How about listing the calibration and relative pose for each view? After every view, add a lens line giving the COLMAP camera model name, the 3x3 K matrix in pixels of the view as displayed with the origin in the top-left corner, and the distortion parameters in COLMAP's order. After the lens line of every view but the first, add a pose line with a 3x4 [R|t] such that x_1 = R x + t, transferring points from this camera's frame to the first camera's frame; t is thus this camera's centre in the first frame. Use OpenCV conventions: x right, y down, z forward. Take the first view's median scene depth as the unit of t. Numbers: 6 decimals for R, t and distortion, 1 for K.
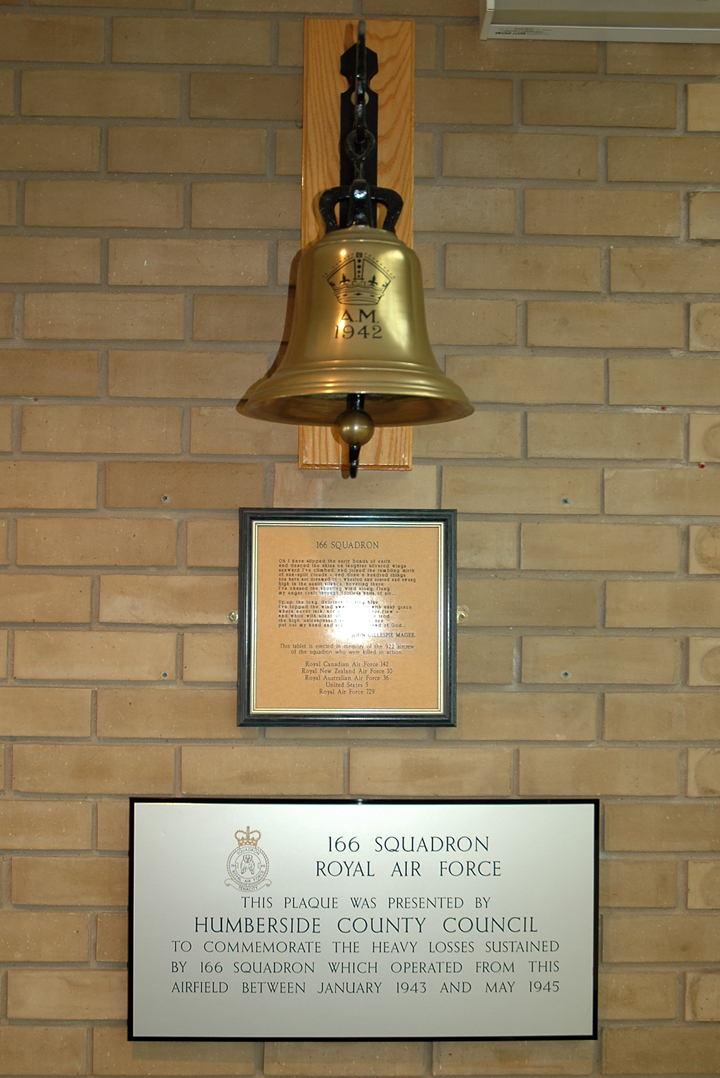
lens RADIAL K [[1216.4, 0, 361.8], [0, 1216.4, 533.8], [0, 0, 1]] dist [0.002207, 0.000000]
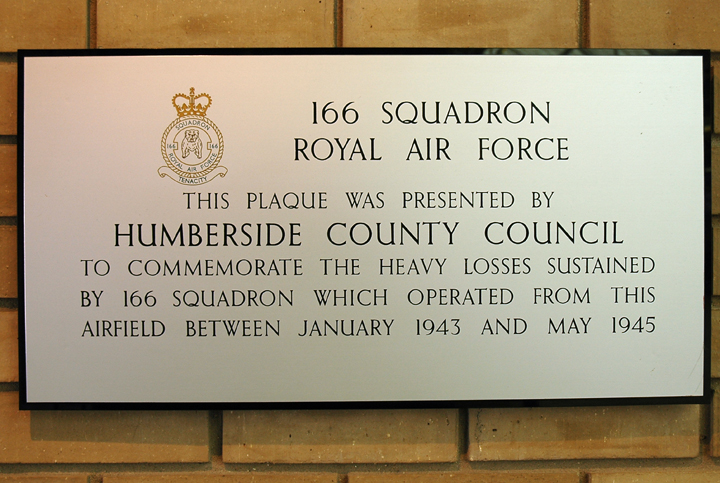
lens RADIAL K [[752.9, 0, 358.7], [0, 752.9, 240.9], [0, 0, 1]] dist [-0.026830, 0.000000]
pose [[0.999931, -0.011662, -0.001228, -0.002029], [0.011658, 0.999926, -0.003519, 0.321912], [0.001269, 0.003505, 0.999993, 0.576589]]
